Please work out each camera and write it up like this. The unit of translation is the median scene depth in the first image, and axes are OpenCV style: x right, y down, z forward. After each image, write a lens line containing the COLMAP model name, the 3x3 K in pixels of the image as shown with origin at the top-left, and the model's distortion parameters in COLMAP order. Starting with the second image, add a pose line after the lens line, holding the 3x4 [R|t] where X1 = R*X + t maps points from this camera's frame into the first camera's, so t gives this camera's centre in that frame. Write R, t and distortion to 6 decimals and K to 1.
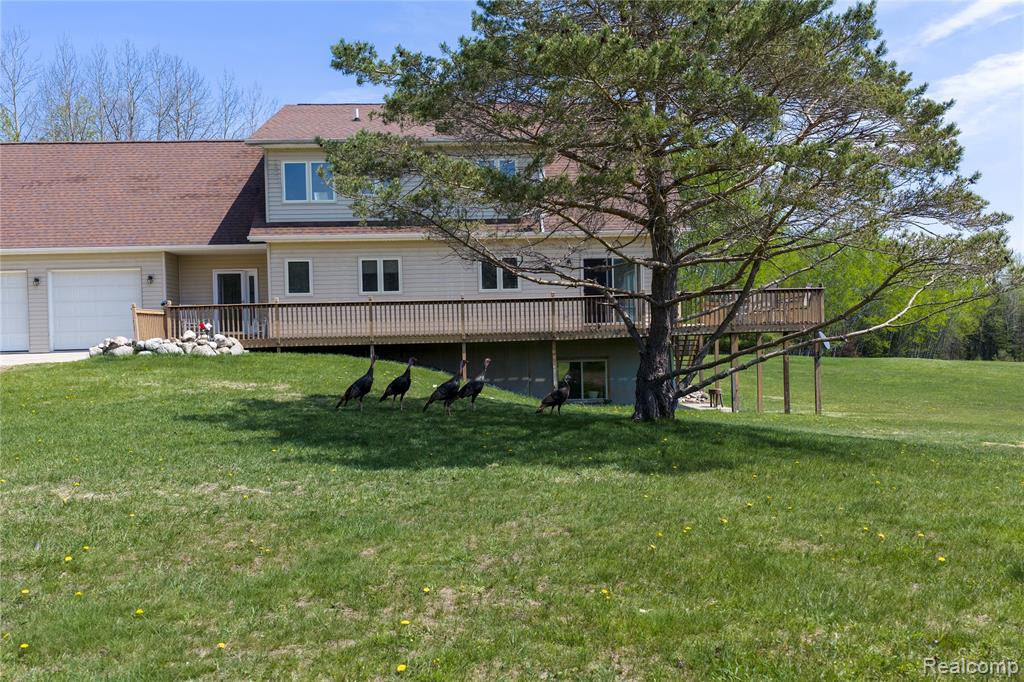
lens RADIAL K [[833.9, 0, 504.3], [0, 833.9, 340.3], [0, 0, 1]] dist [0.012091, 0.004318]
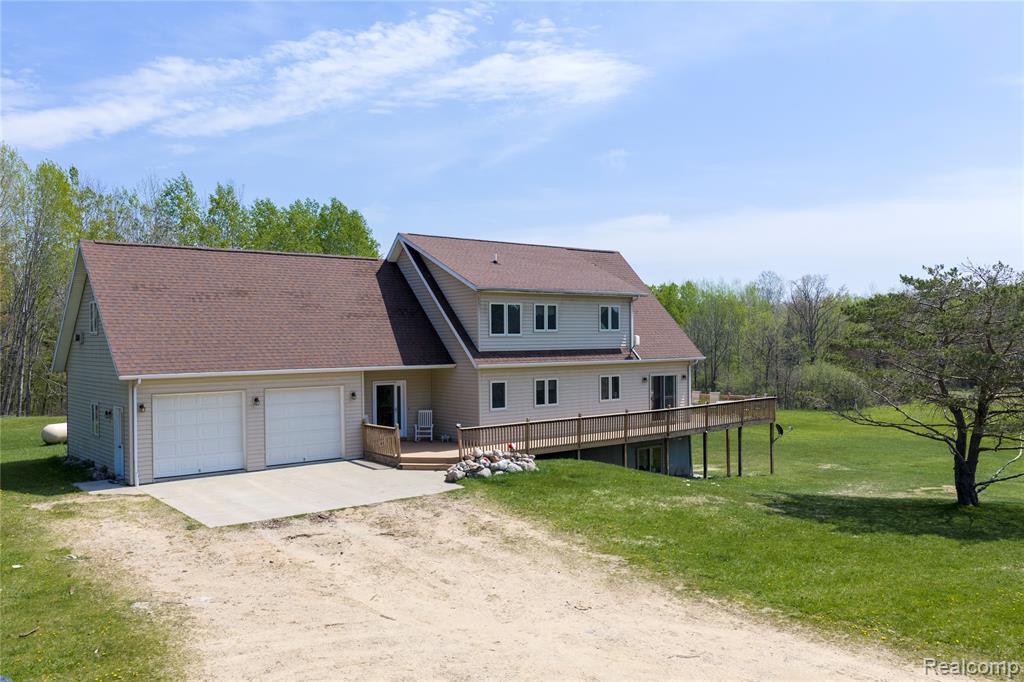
lens RADIAL K [[833.9, 0, 504.3], [0, 833.9, 340.3], [0, 0, 1]] dist [0.012091, 0.004318]
pose [[0.797109, 0.014156, 0.603669, -0.986407], [-0.001505, 0.999769, -0.021457, -0.130226], [-0.603833, 0.016195, 0.796946, 0.003259]]
